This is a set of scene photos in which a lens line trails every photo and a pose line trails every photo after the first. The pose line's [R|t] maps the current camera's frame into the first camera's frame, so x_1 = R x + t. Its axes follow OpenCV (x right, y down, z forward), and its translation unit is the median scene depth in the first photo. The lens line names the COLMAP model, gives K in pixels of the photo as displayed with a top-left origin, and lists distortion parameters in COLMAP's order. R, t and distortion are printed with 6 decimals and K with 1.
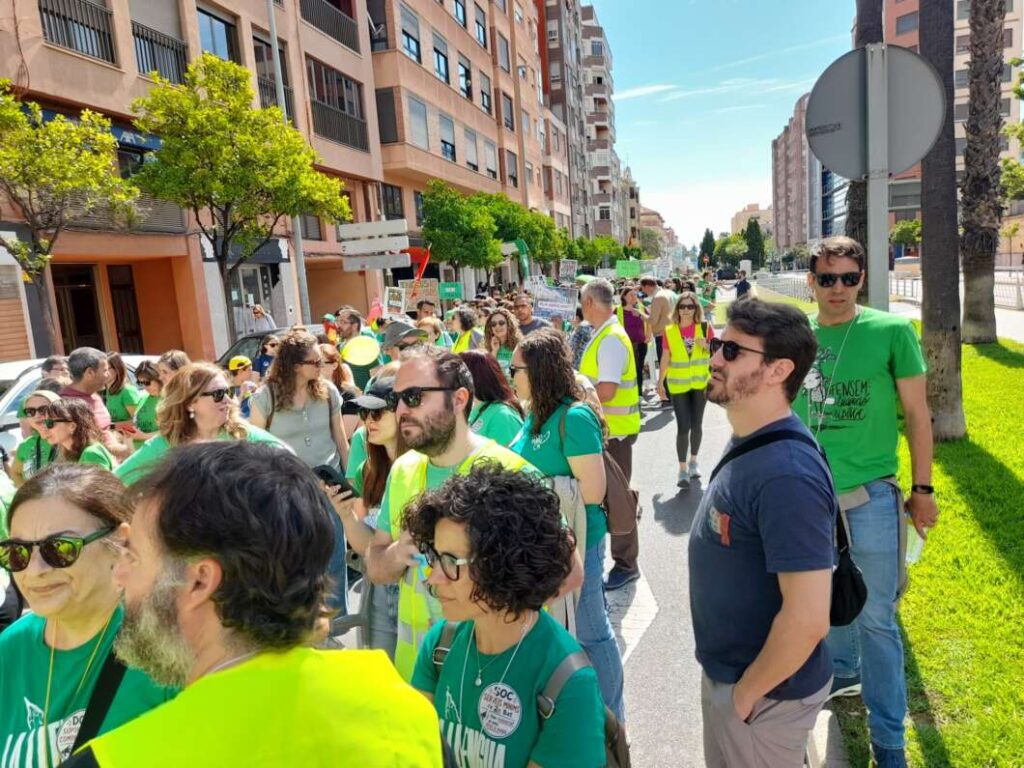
lens RADIAL K [[731.9, 0, 506.2], [0, 731.9, 389.0], [0, 0, 1]] dist [0.054907, -0.051182]
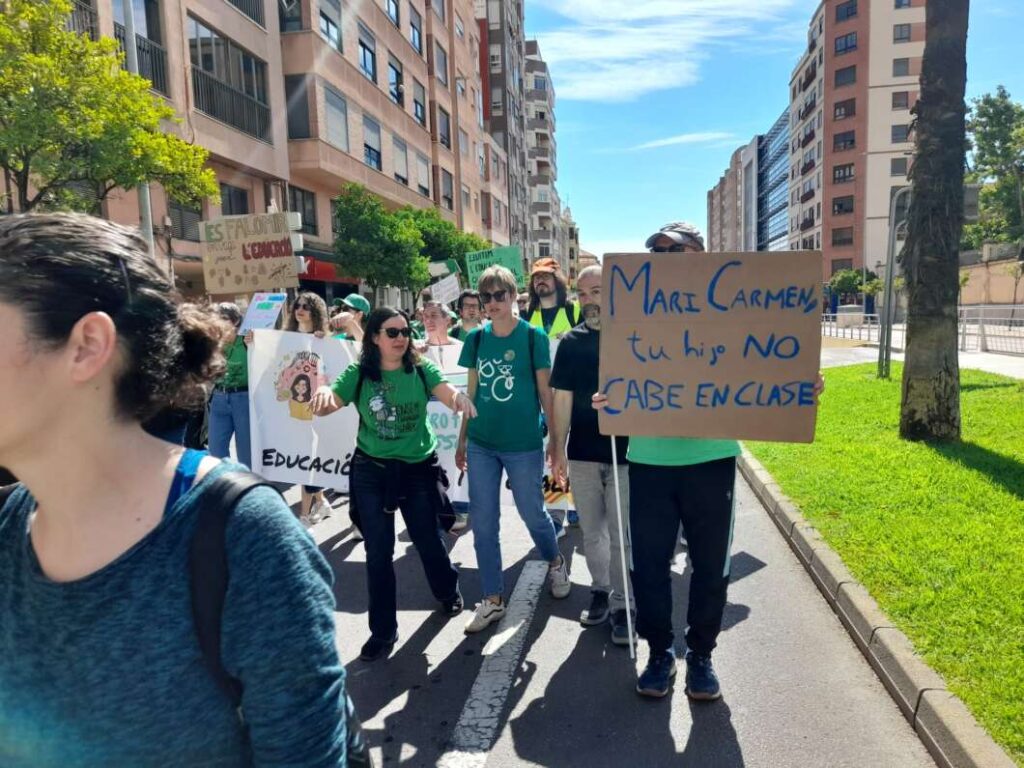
lens RADIAL K [[731.9, 0, 511.8], [0, 731.9, 386.8], [0, 0, 1]] dist [0.054907, -0.051182]
pose [[0.994958, 0.031114, 0.095341, 0.007691], [-0.025636, 0.997978, -0.058159, -0.002594], [-0.096958, 0.055422, 0.993744, 0.086813]]
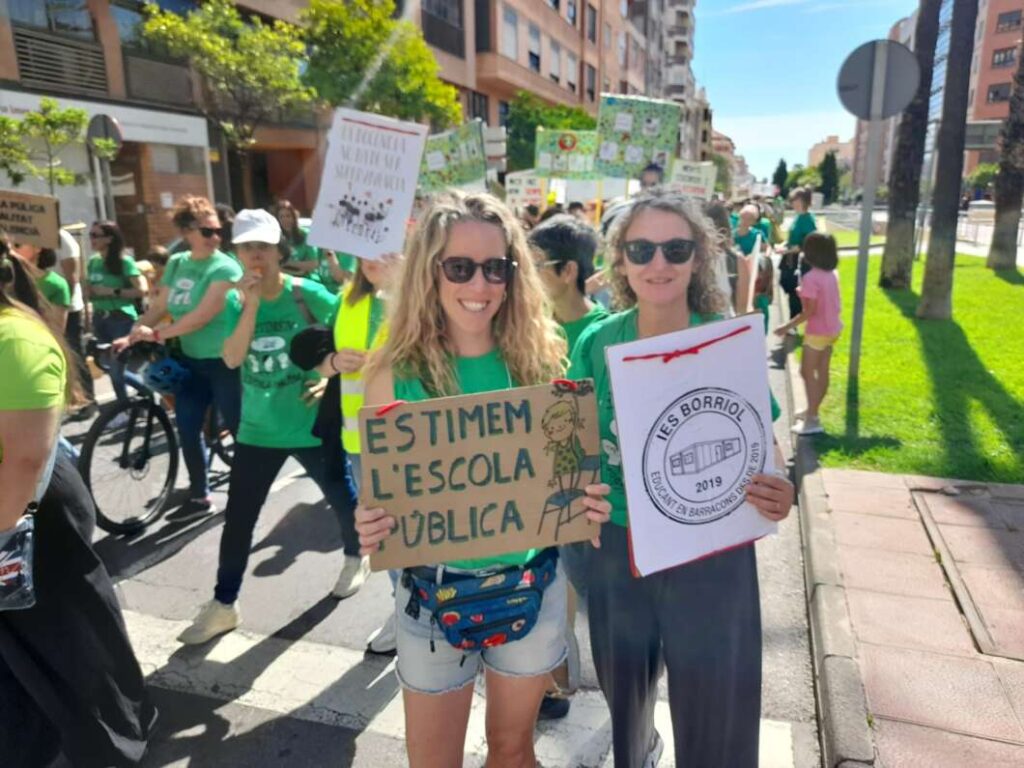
lens RADIAL K [[768.2, 0, 515.4], [0, 768.2, 390.0], [0, 0, 1]] dist [0.010496, -0.001051]
pose [[0.996178, 0.078957, -0.037350, -0.019616], [-0.075032, 0.992466, 0.096854, 0.019376], [0.044716, -0.093681, 0.994598, -0.075941]]
